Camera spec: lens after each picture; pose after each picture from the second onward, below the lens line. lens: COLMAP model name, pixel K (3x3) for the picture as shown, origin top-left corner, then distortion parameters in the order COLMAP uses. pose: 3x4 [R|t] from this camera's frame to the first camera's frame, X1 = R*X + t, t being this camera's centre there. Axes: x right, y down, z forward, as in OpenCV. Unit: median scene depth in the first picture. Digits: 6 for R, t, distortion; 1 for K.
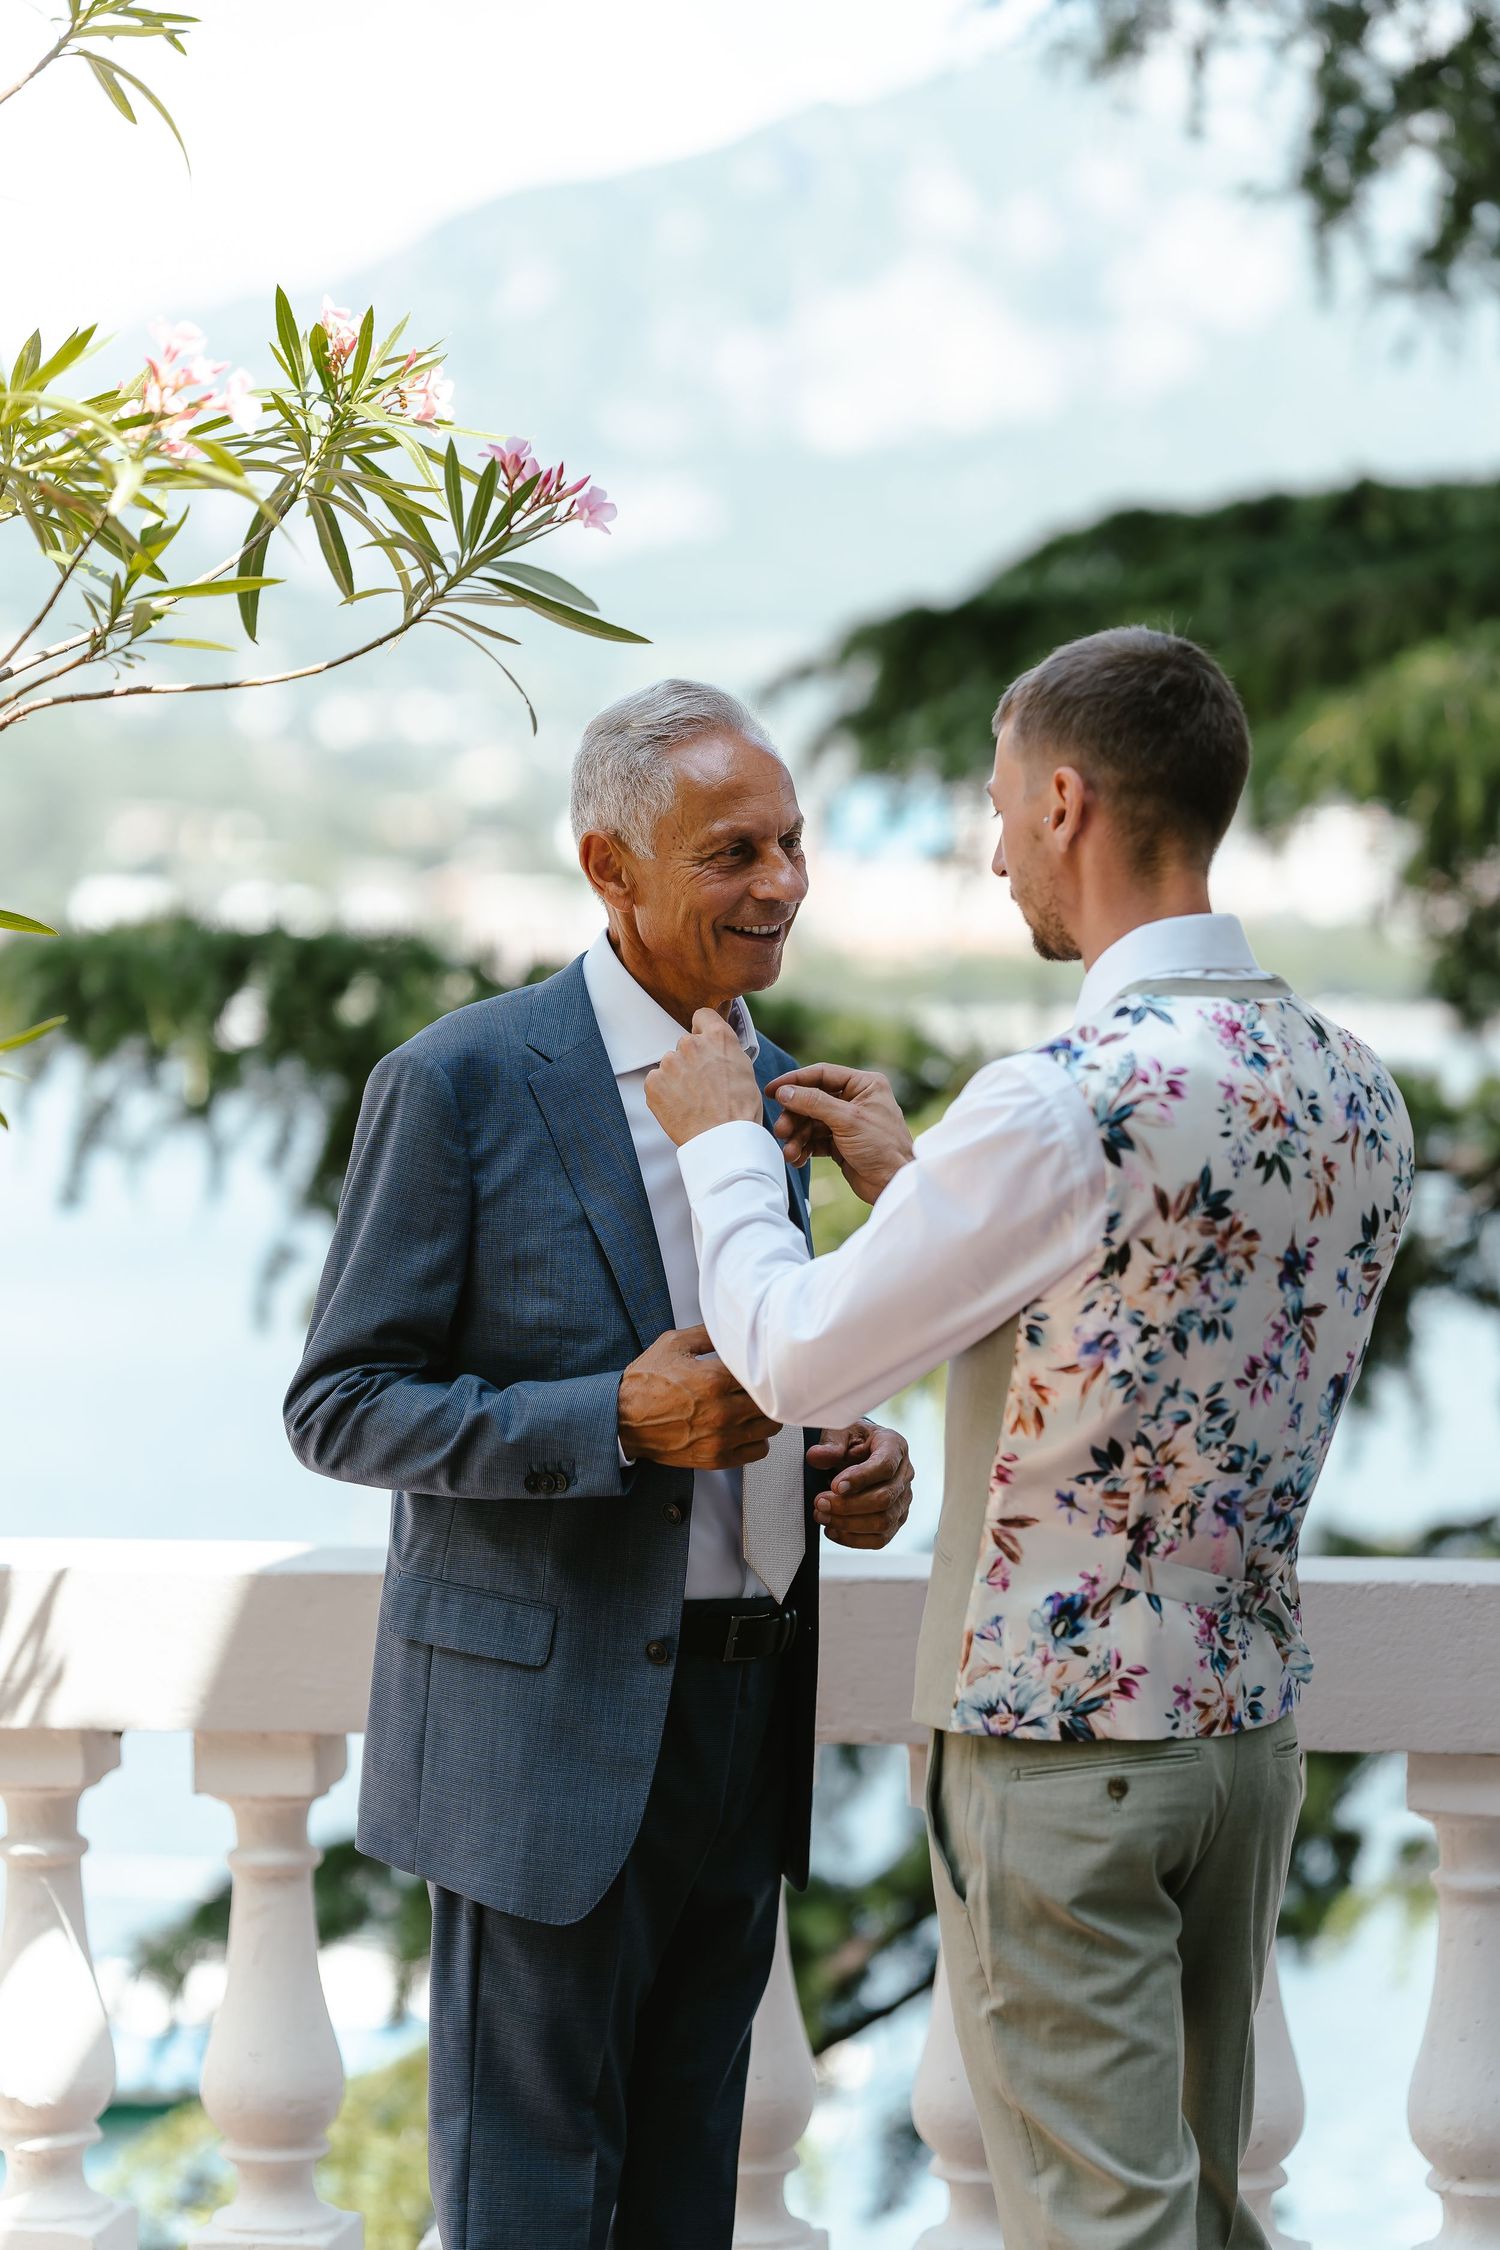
lens RADIAL K [[5563.2, 0, 750.0], [0, 5563.2, 1125.0], [0, 0, 1]] dist [0.071791, 0.145855]
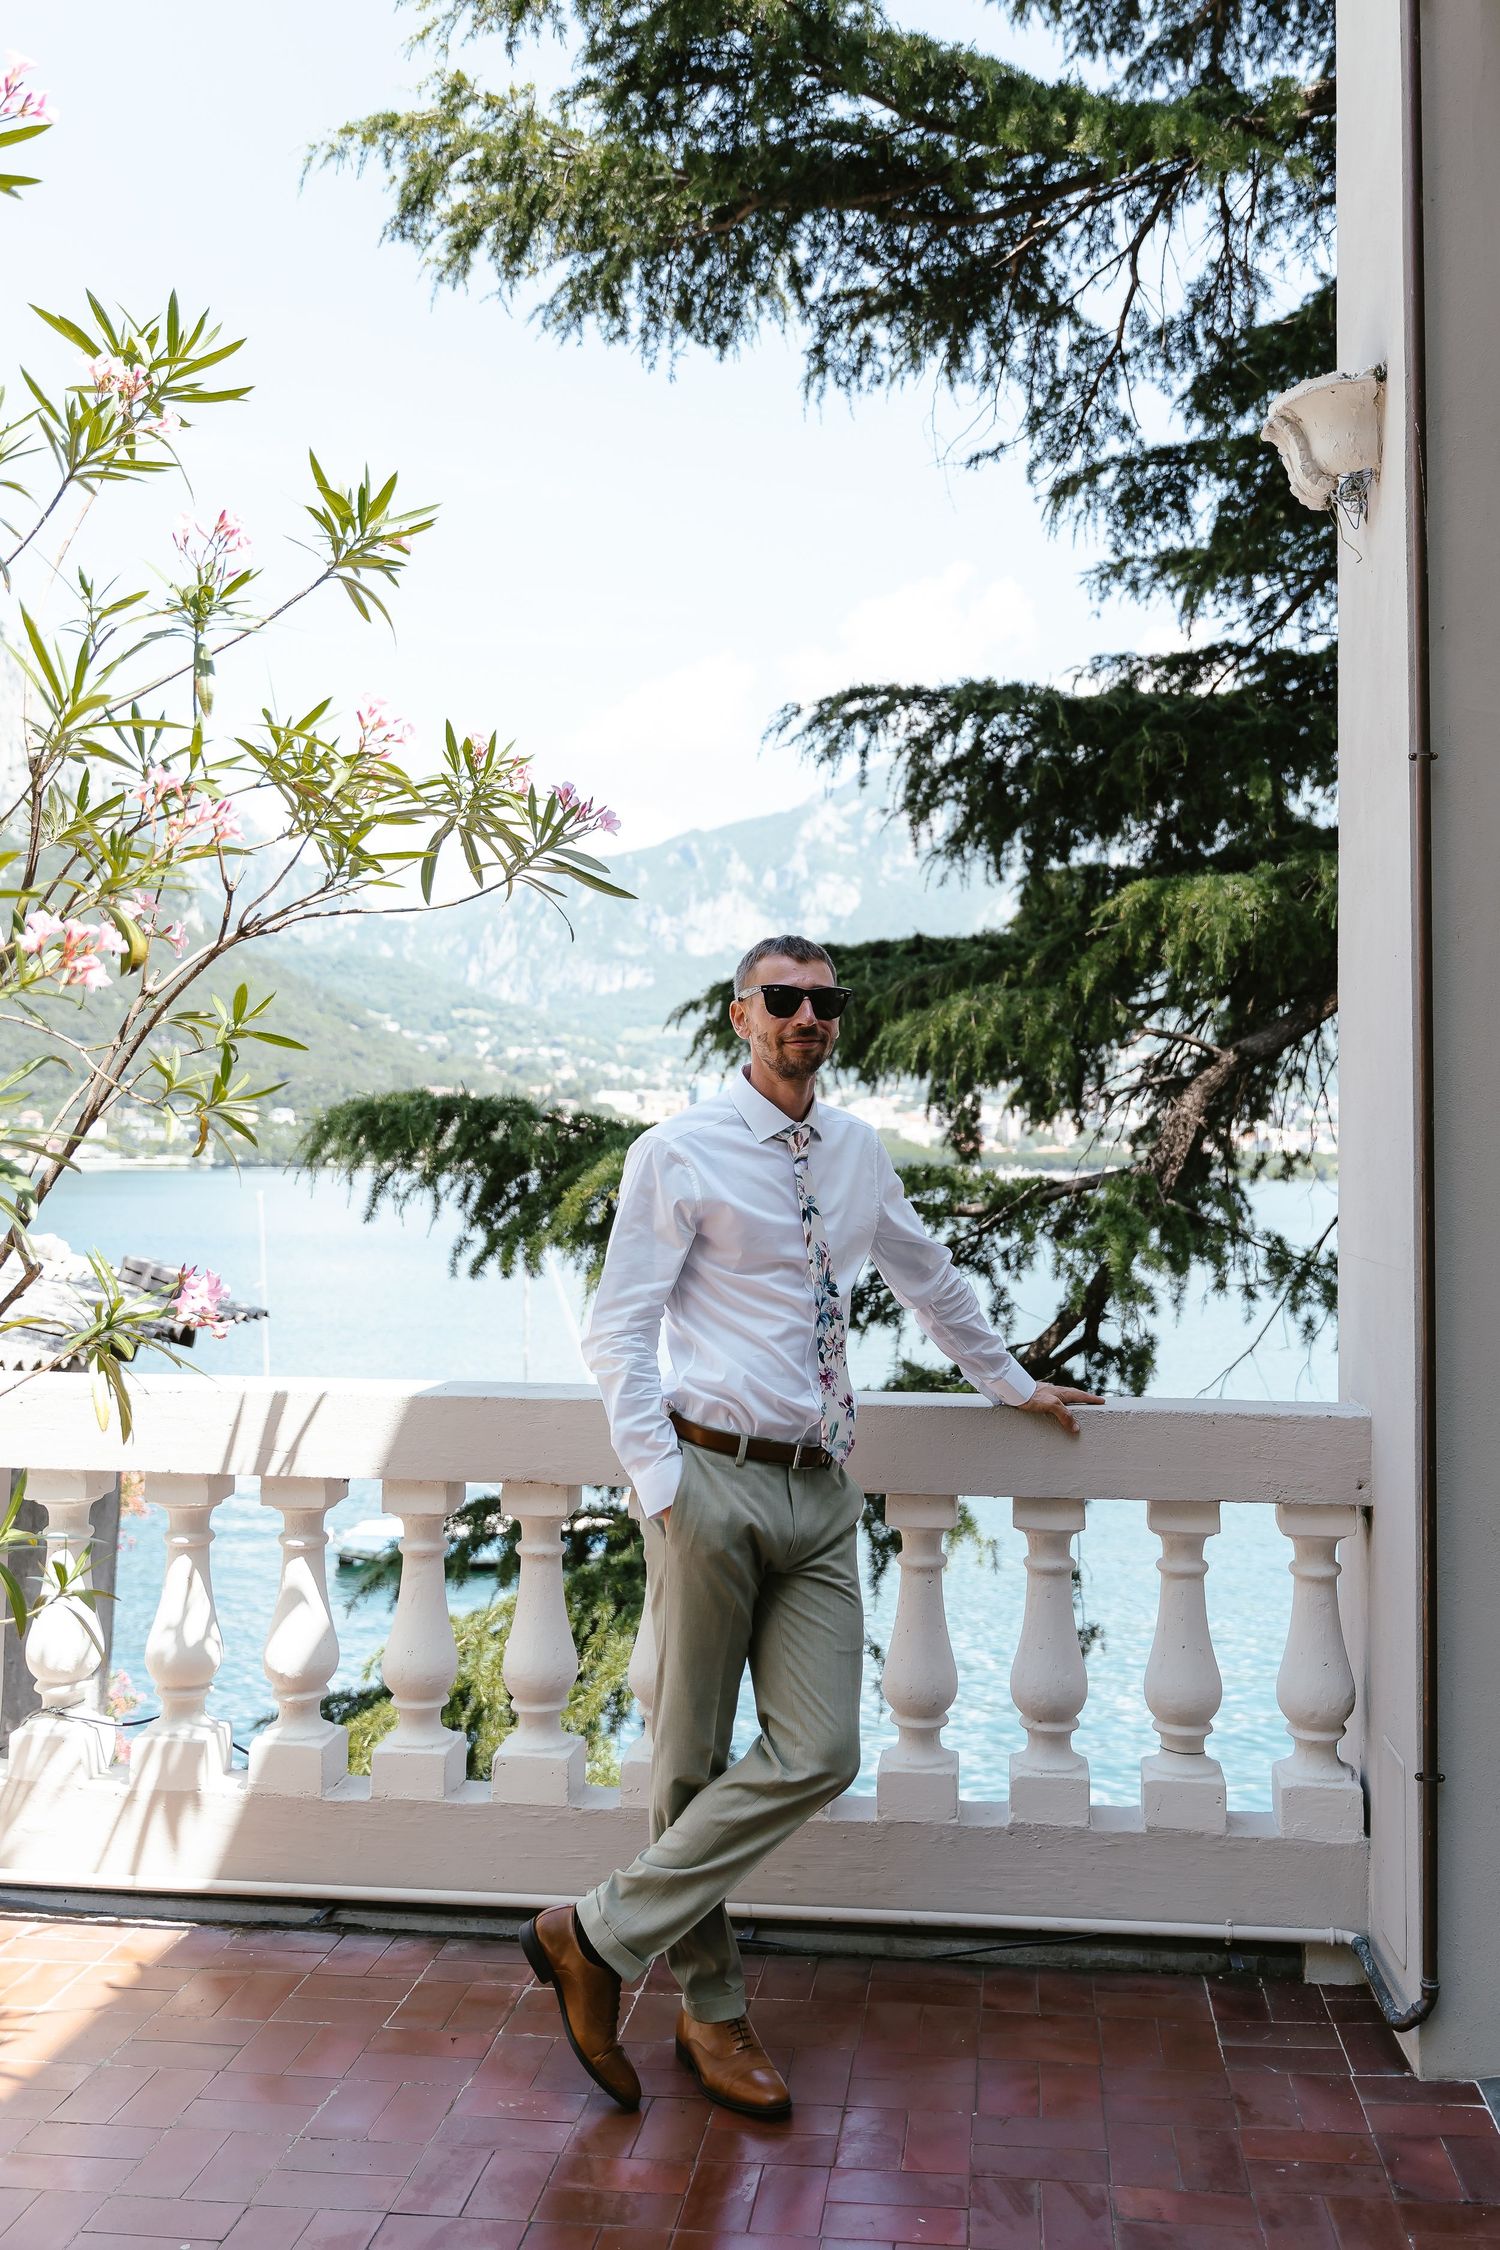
lens RADIAL K [[2045.3, 0, 848.3], [0, 2045.3, 1007.3], [0, 0, 1]] dist [-0.002335, -0.000376]
pose [[0.995783, 0.022589, 0.088913, -0.004904], [-0.013786, 0.995052, -0.098397, 0.010125], [-0.090696, 0.096757, 0.991167, 0.197513]]
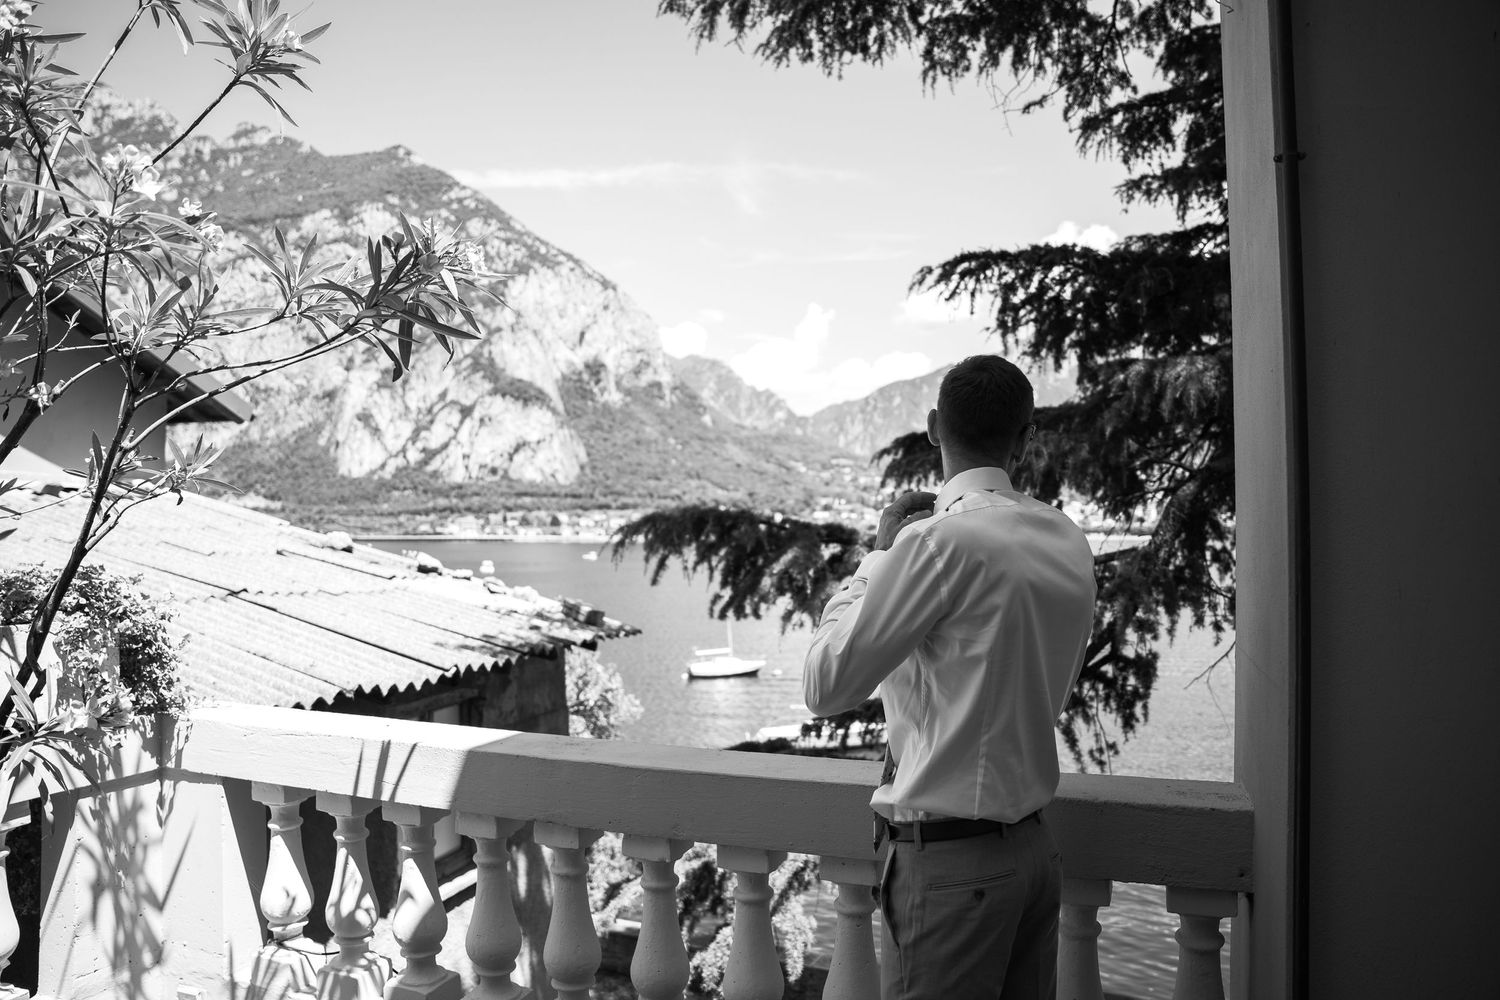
lens RADIAL K [[1037.0, 0, 750.0], [0, 1037.0, 500.0], [0, 0, 1]] dist [-0.210089, 0.180213]
pose [[0.983809, -0.001840, -0.179210, 0.084065], [-0.007392, 0.998680, -0.050834, -0.010338], [0.179067, 0.051336, 0.982497, 0.410003]]
